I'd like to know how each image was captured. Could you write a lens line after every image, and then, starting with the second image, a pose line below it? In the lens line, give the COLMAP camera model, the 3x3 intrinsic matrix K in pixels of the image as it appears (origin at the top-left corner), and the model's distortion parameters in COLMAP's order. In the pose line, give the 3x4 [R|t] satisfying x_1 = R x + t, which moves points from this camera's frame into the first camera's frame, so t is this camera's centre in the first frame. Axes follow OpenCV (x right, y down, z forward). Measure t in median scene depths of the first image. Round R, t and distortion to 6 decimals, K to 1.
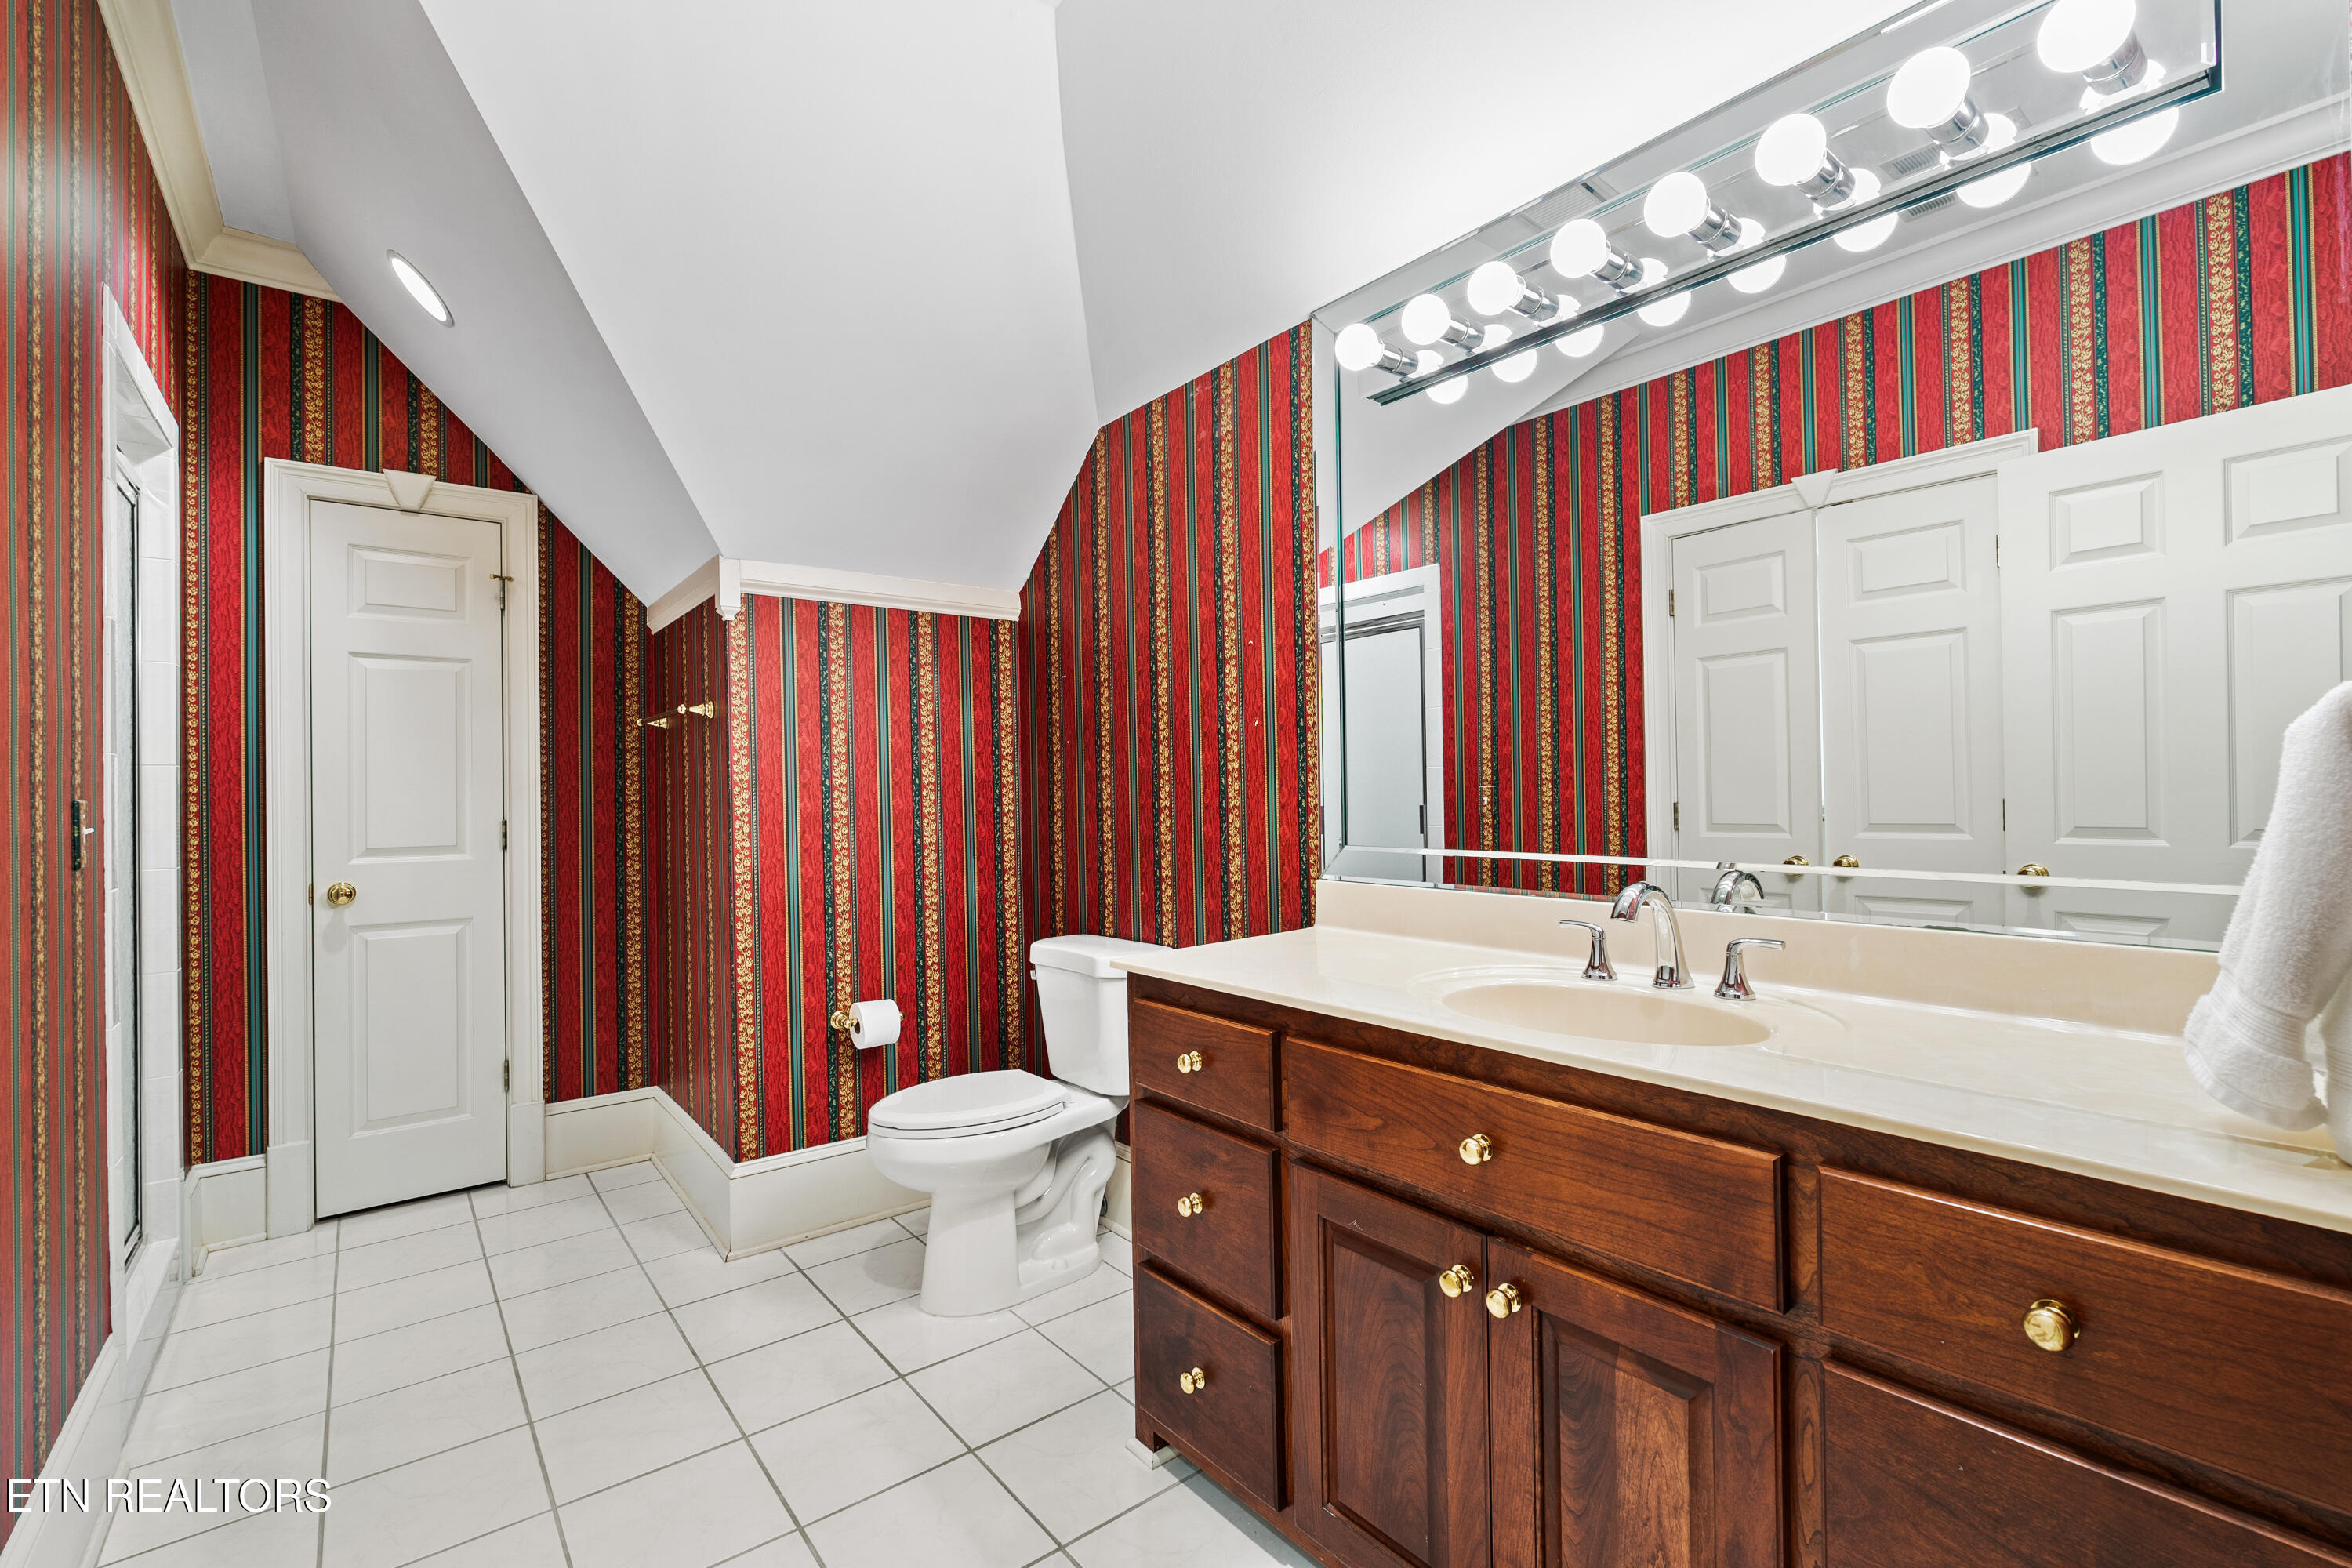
lens RADIAL K [[1055.9, 0, 1171.2], [0, 1055.9, 796.2], [0, 0, 1]] dist [-0.002467, 0.002210]
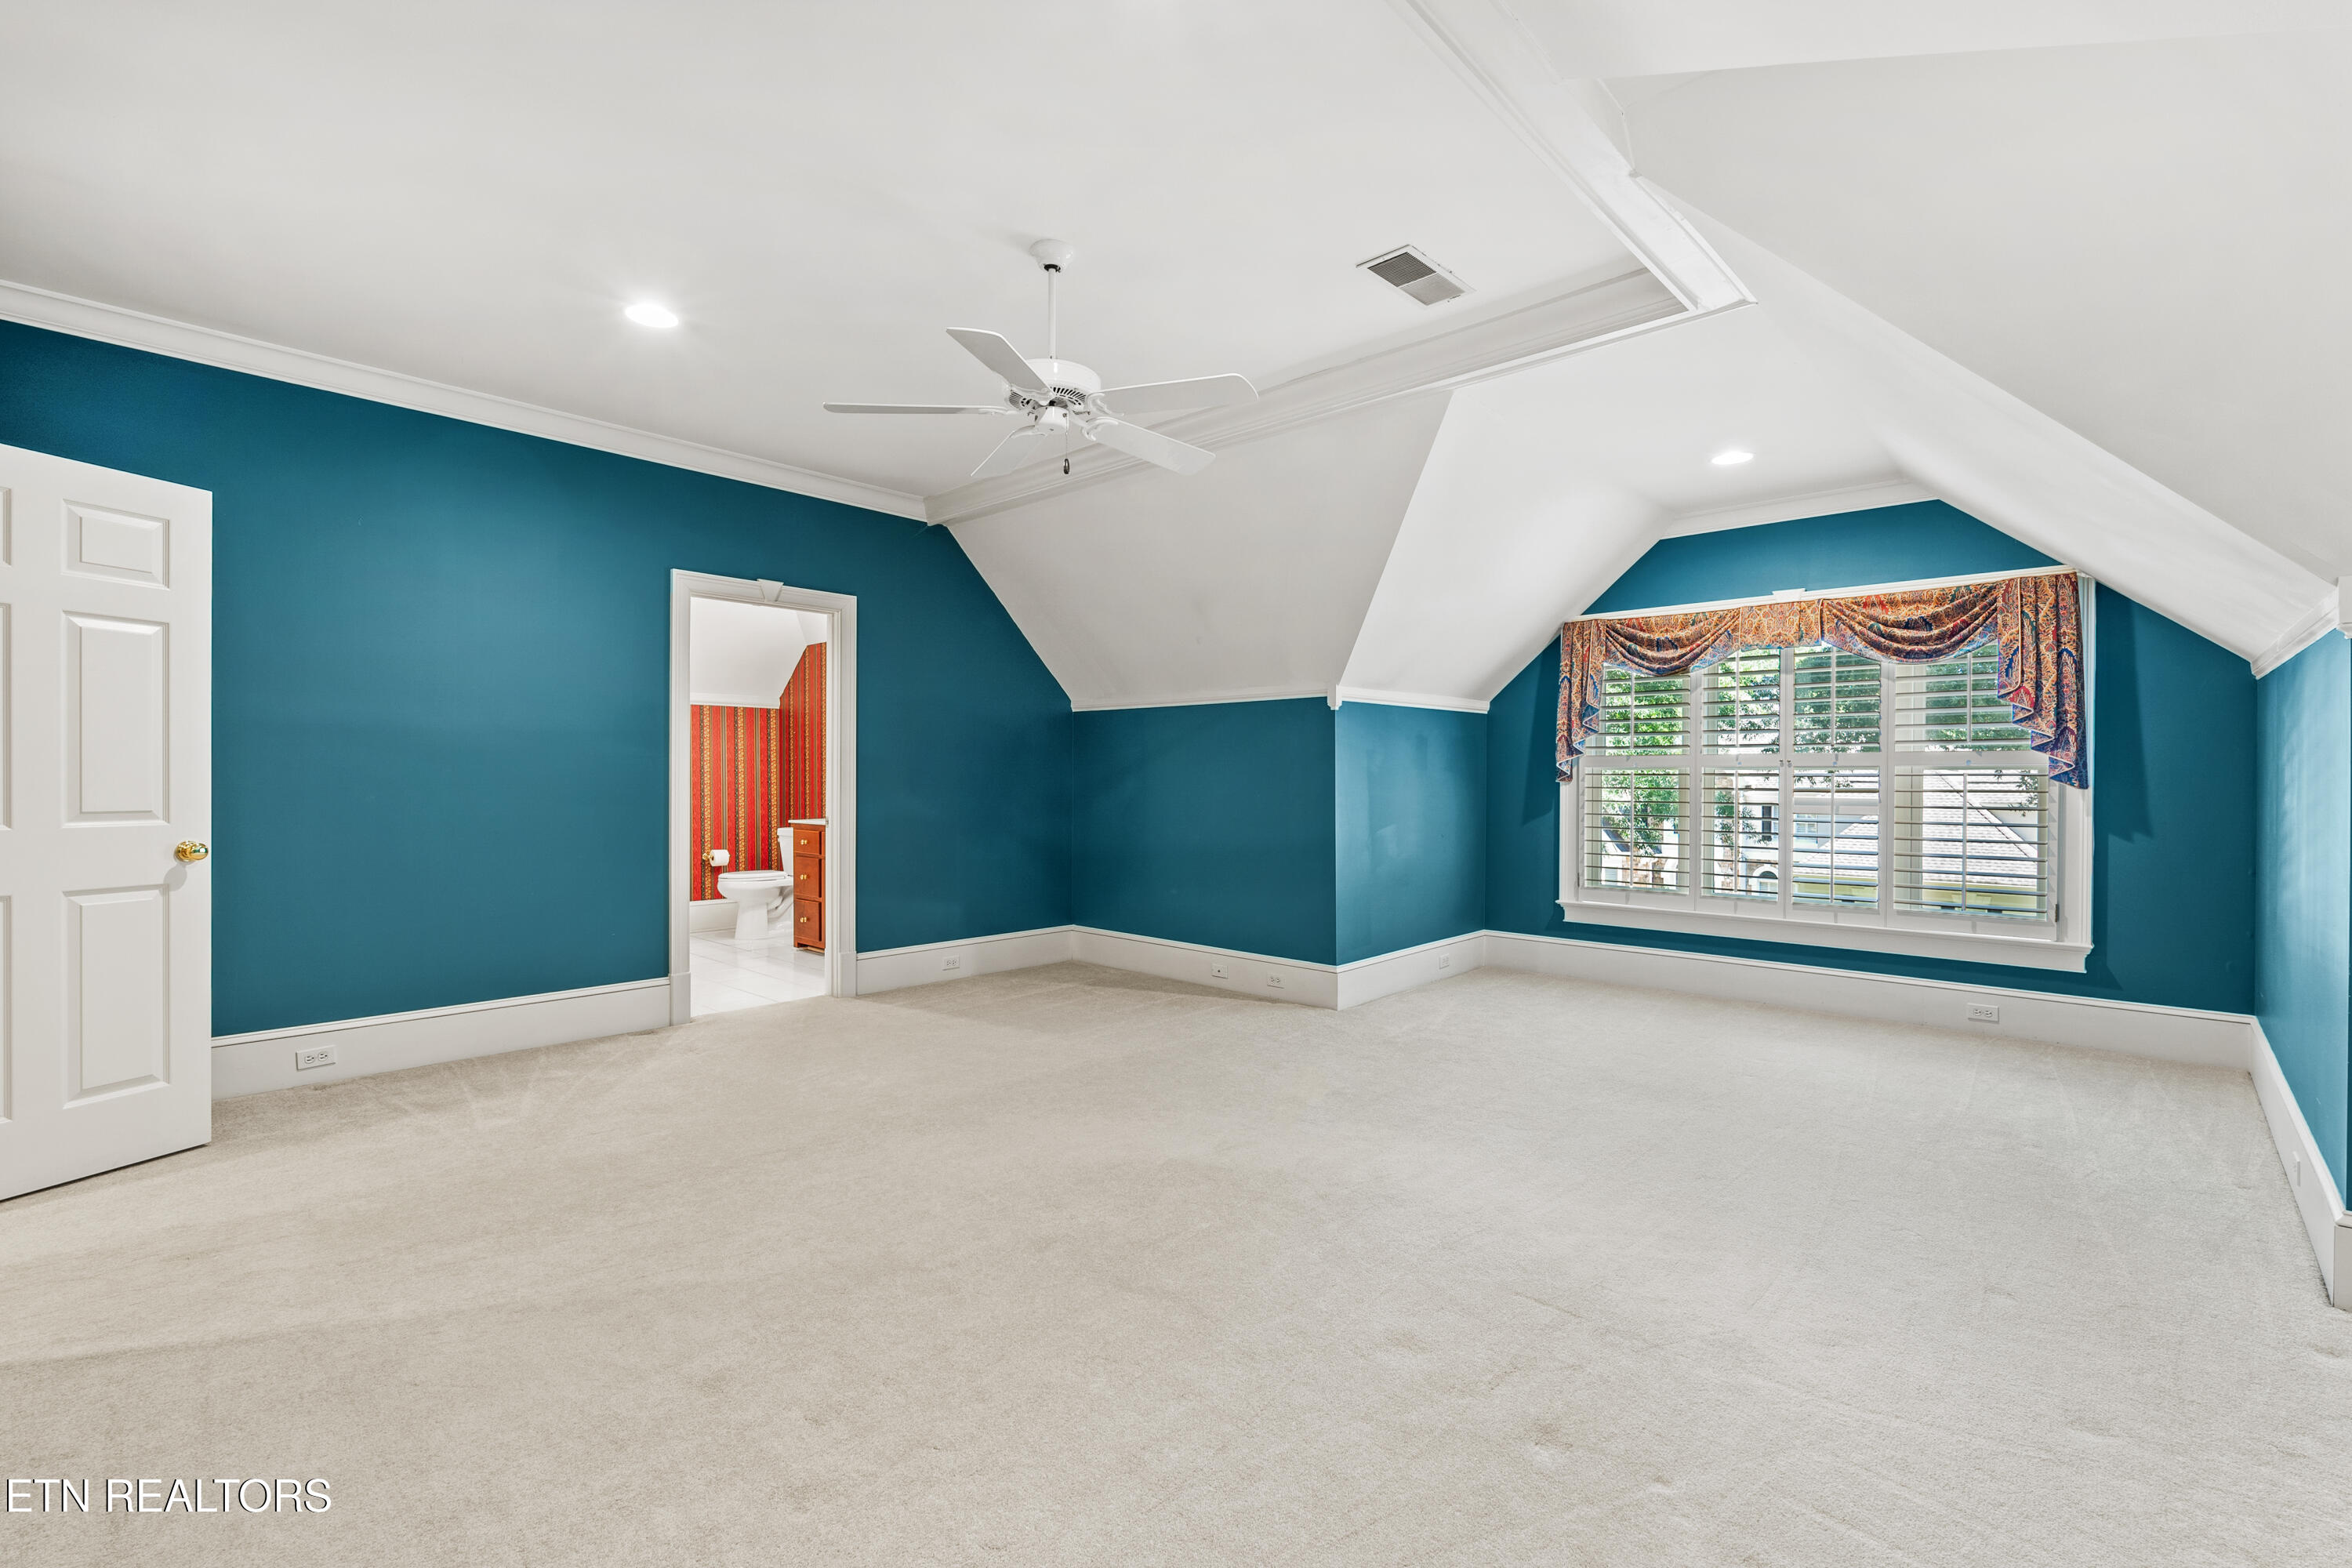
lens RADIAL K [[1055.9, 0, 1179.3], [0, 1055.9, 787.9], [0, 0, 1]] dist [-0.002467, 0.002210]
pose [[0.988650, 0.013022, 0.149673, 0.472658], [-0.012650, 0.999914, -0.003437, 0.025550], [-0.149705, 0.001504, 0.988730, -1.828702]]
